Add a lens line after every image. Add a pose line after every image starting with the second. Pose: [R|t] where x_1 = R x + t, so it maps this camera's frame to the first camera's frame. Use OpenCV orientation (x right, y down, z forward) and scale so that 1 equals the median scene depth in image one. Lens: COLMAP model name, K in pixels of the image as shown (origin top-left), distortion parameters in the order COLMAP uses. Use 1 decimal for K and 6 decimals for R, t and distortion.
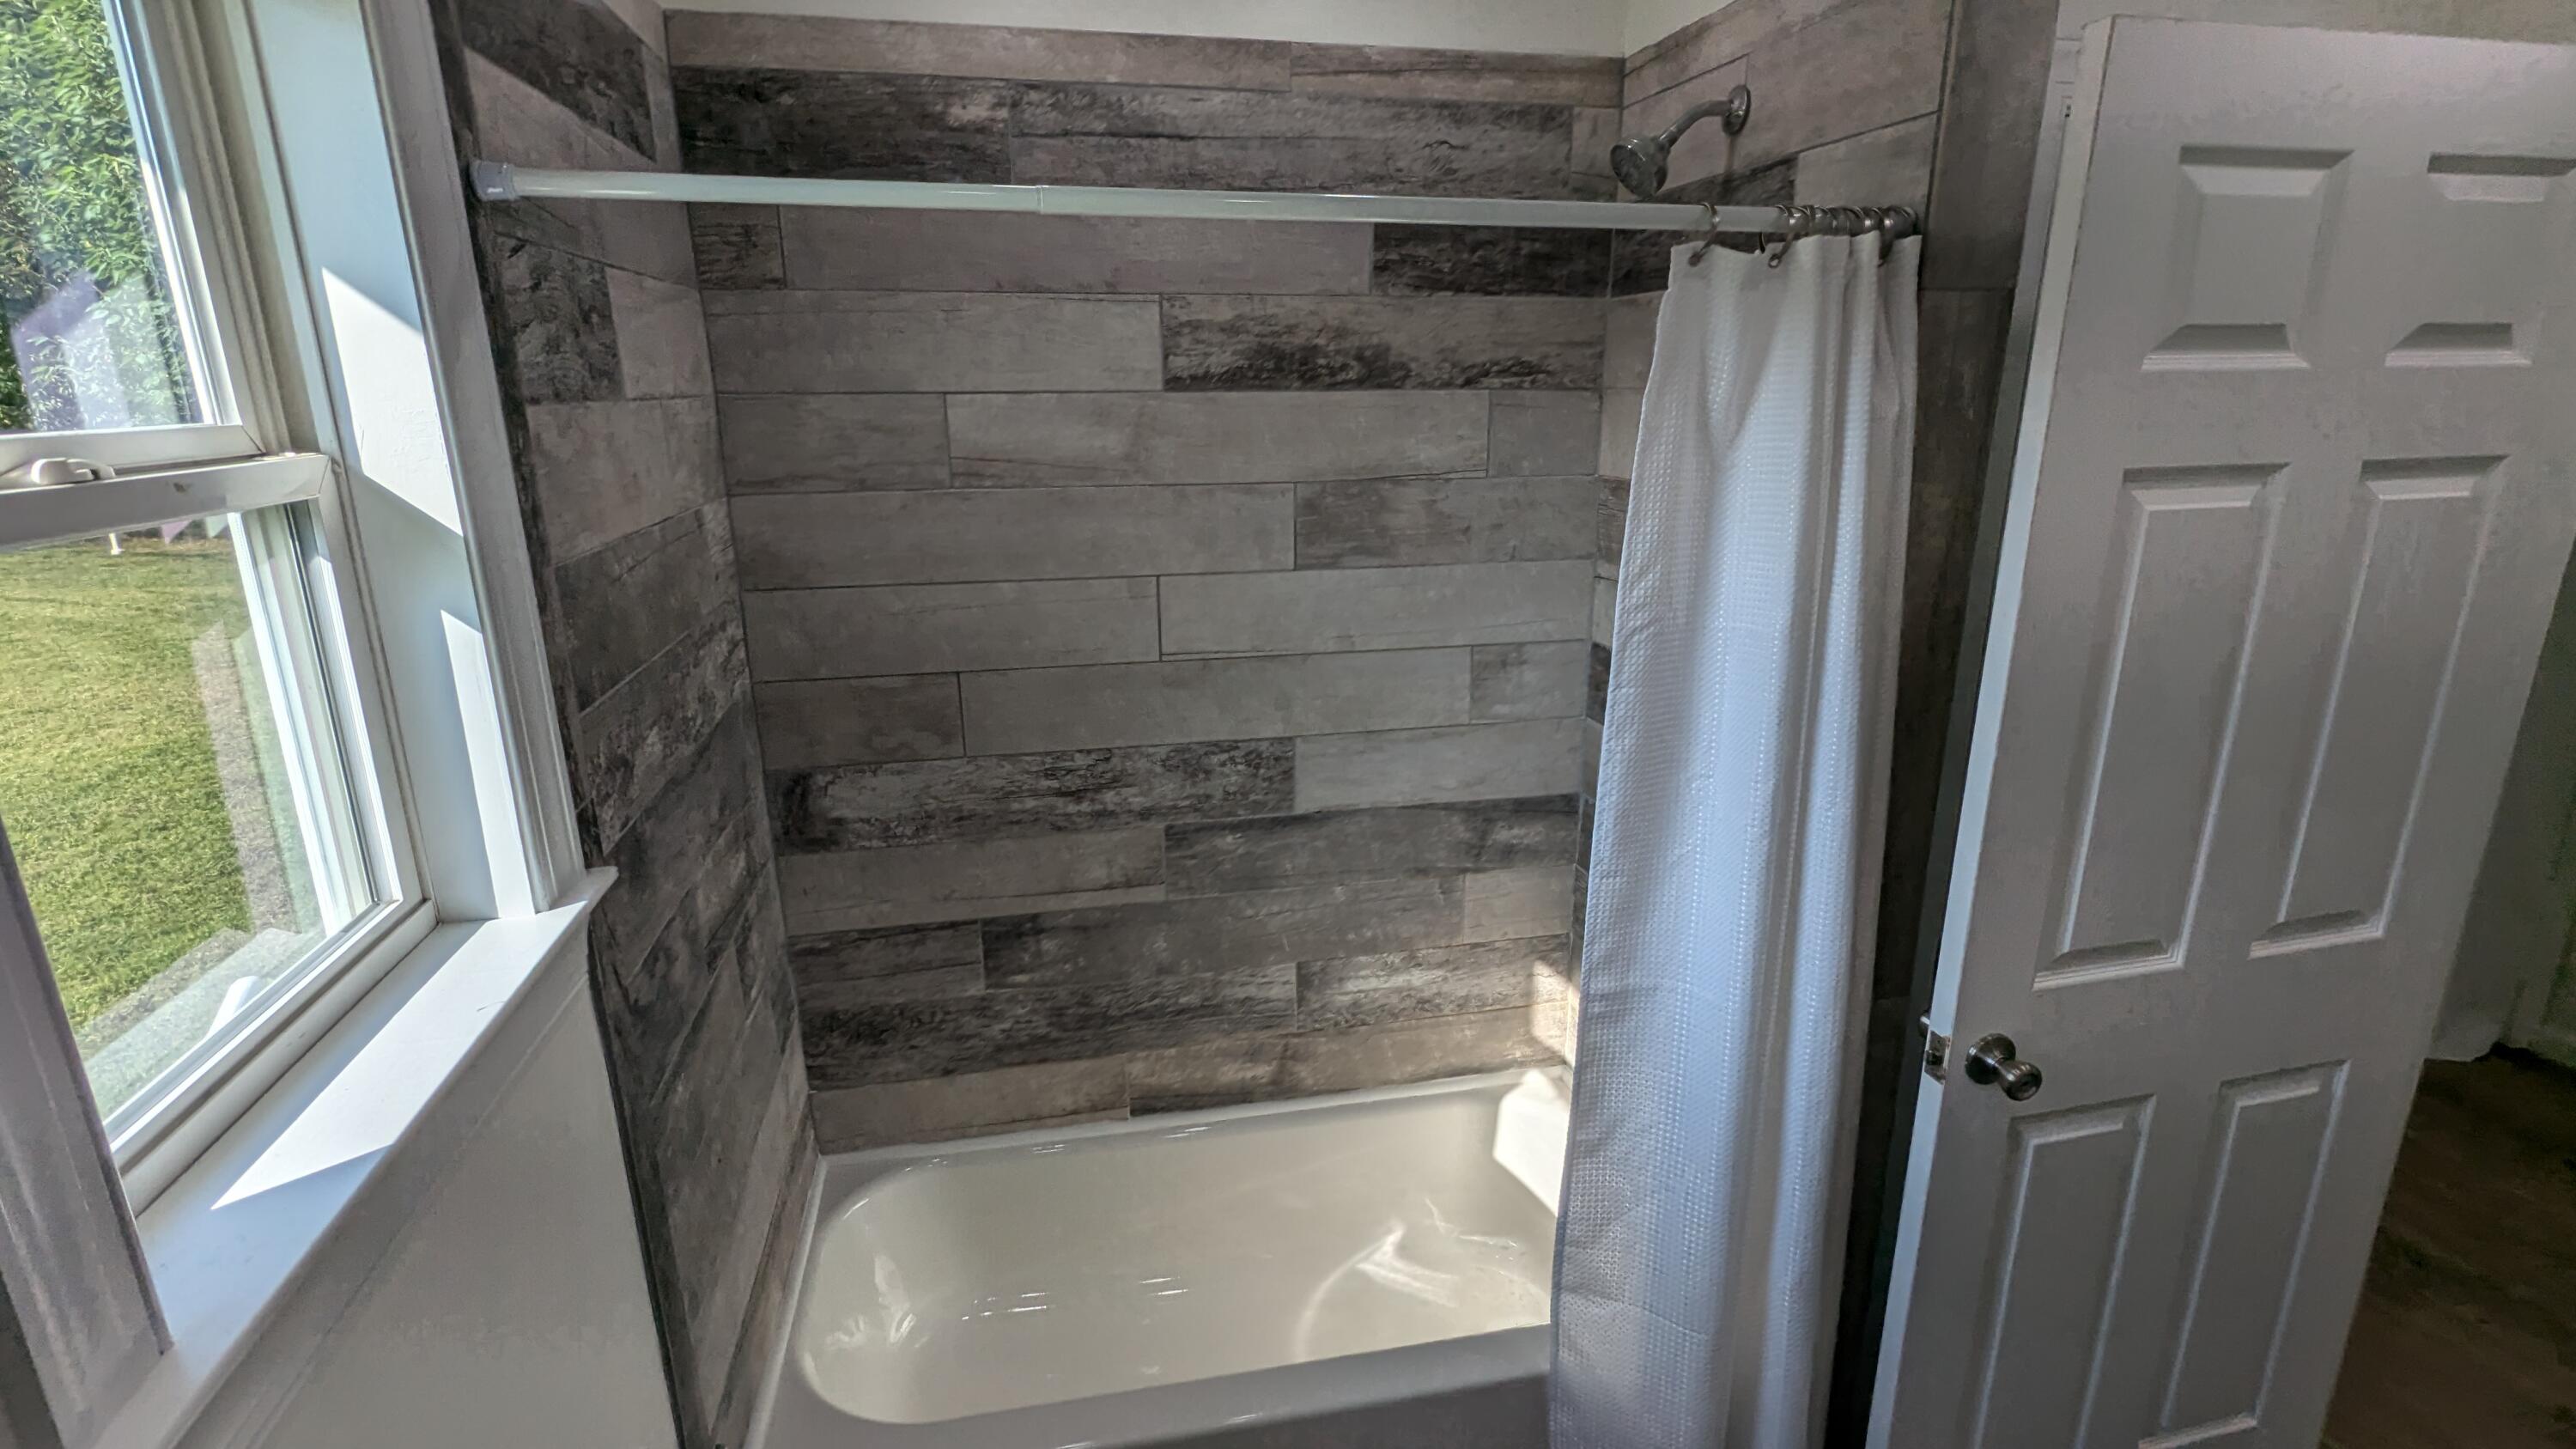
lens RADIAL K [[1223.0, 0, 1283.1], [0, 1223.0, 741.0], [0, 0, 1]] dist [0.006696, -0.000850]
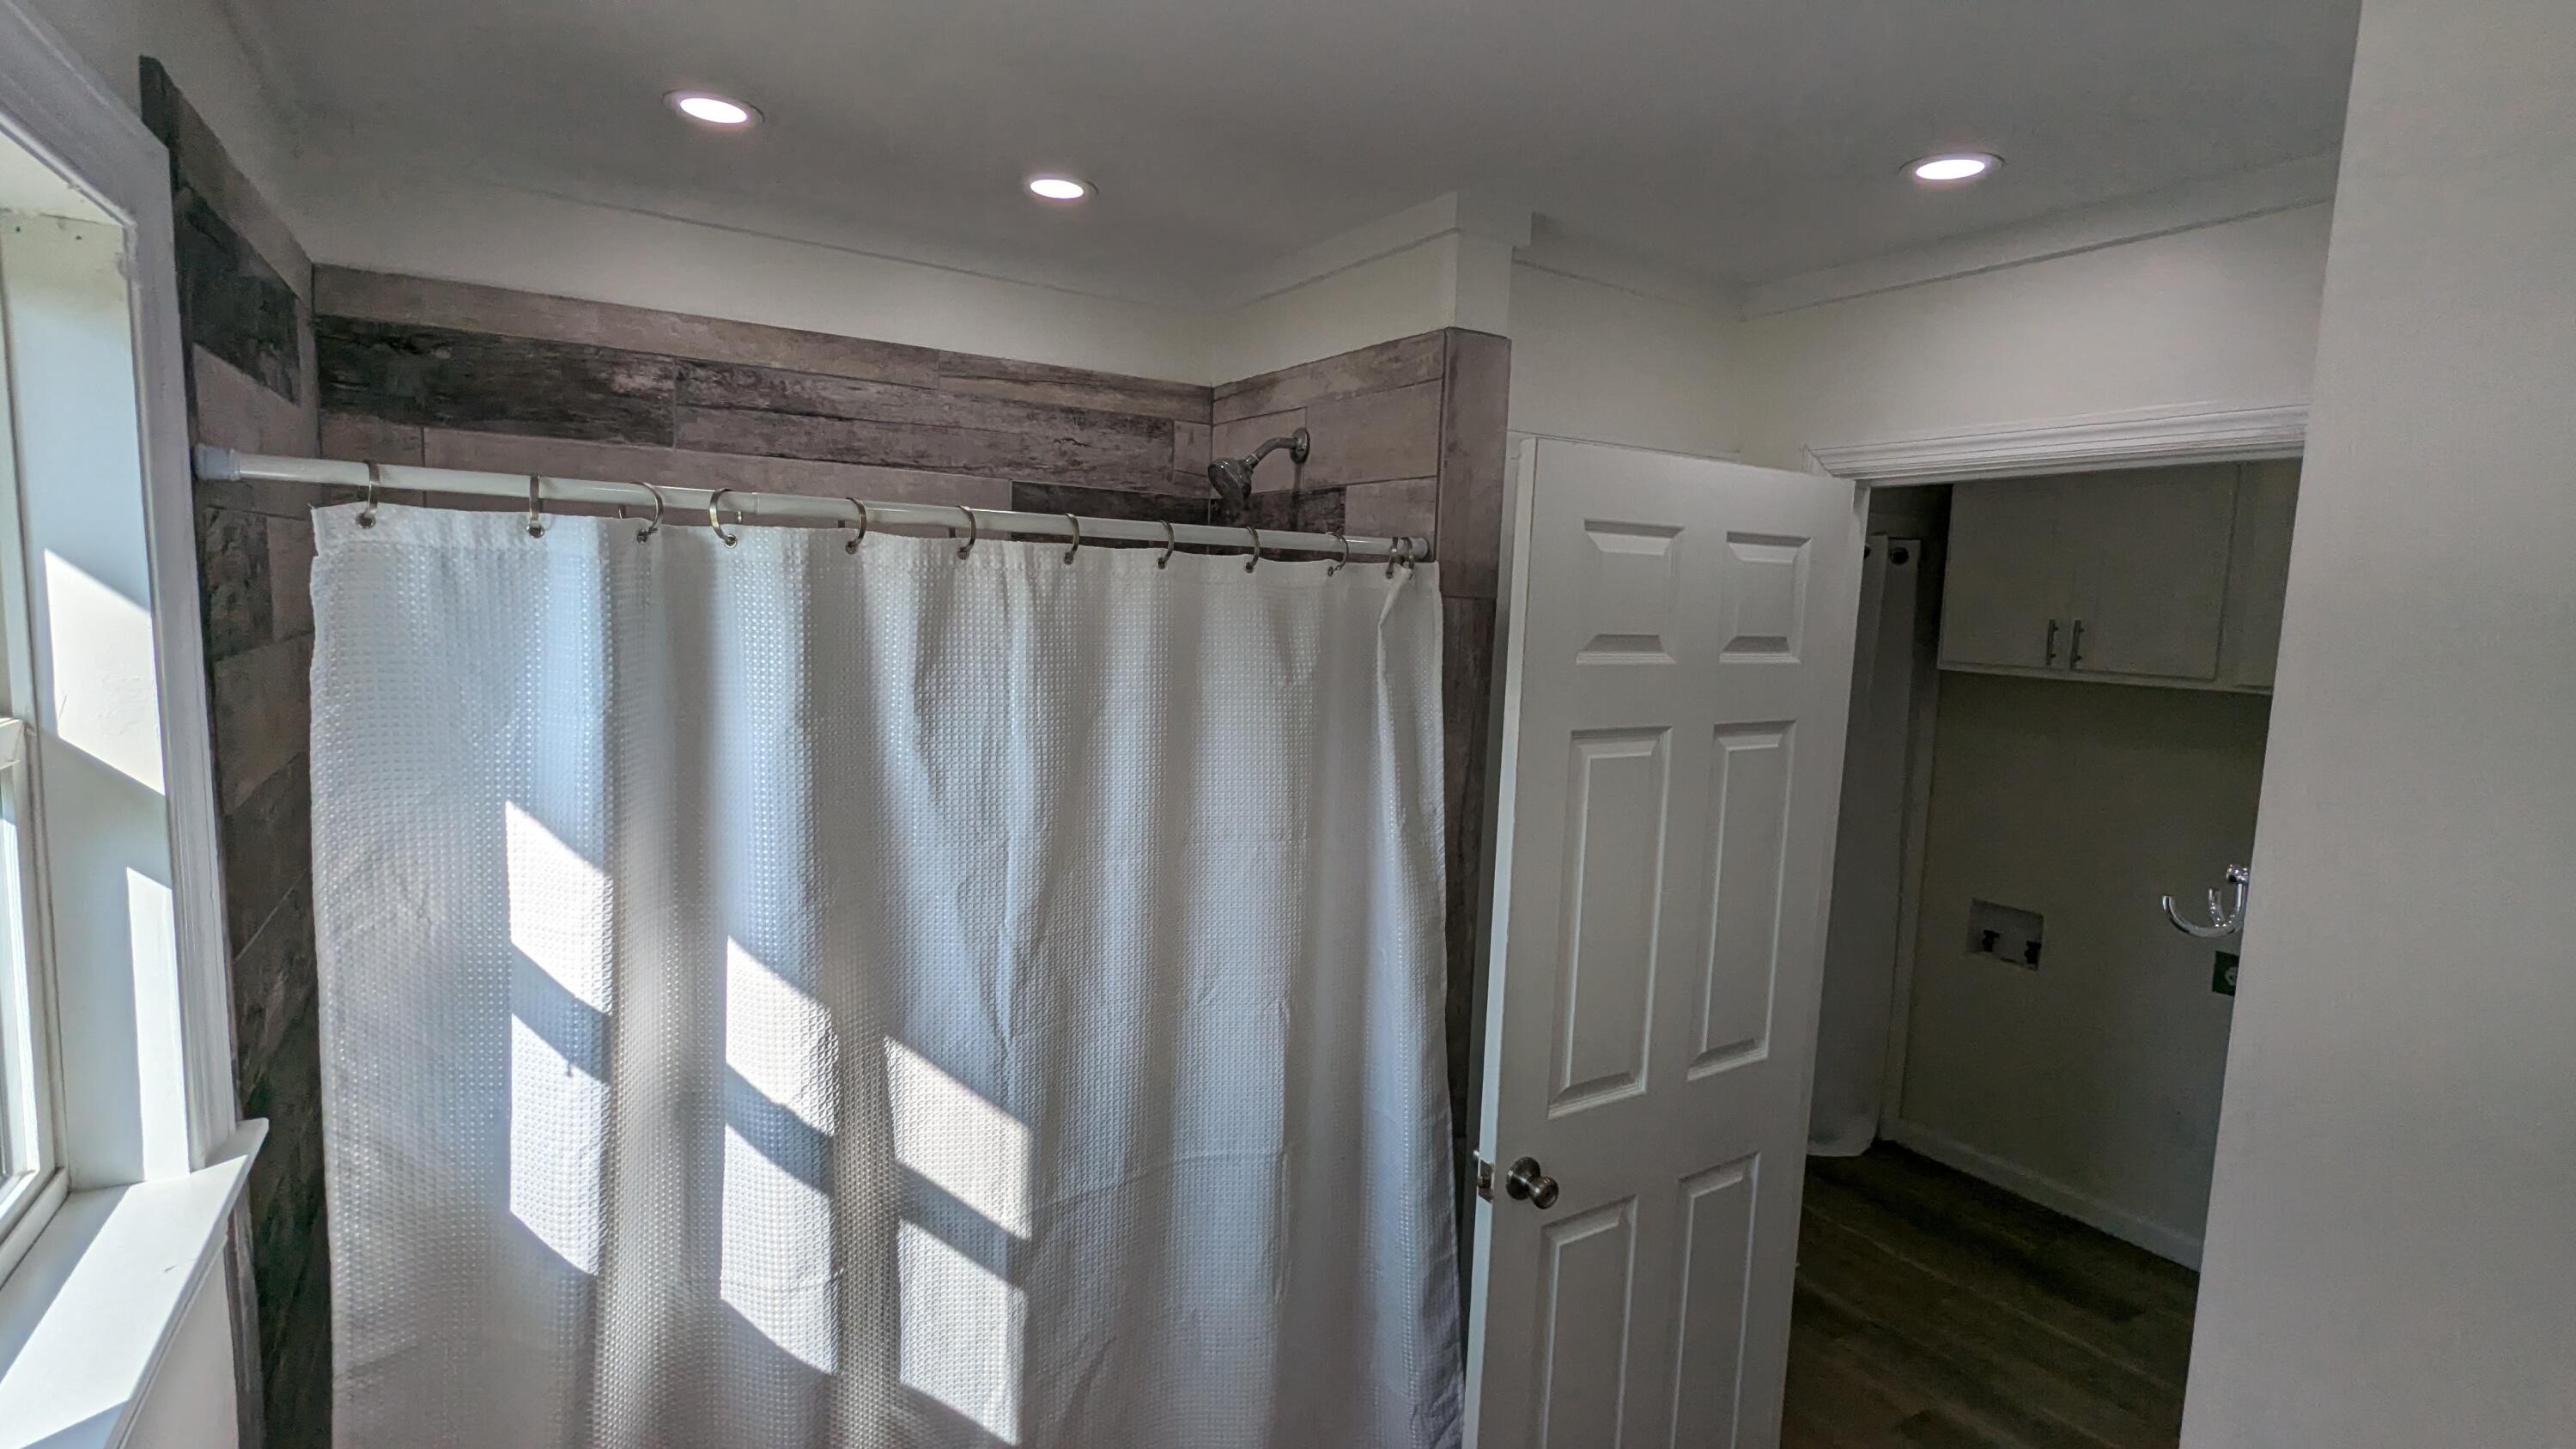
lens RADIAL K [[1223.0, 0, 1283.1], [0, 1223.0, 741.0], [0, 0, 1]] dist [0.006696, -0.000850]
pose [[0.946022, 0.006523, 0.324036, -0.066322], [0.045109, 0.987416, -0.151574, -0.007510], [-0.320947, 0.158009, 0.933823, -0.159082]]
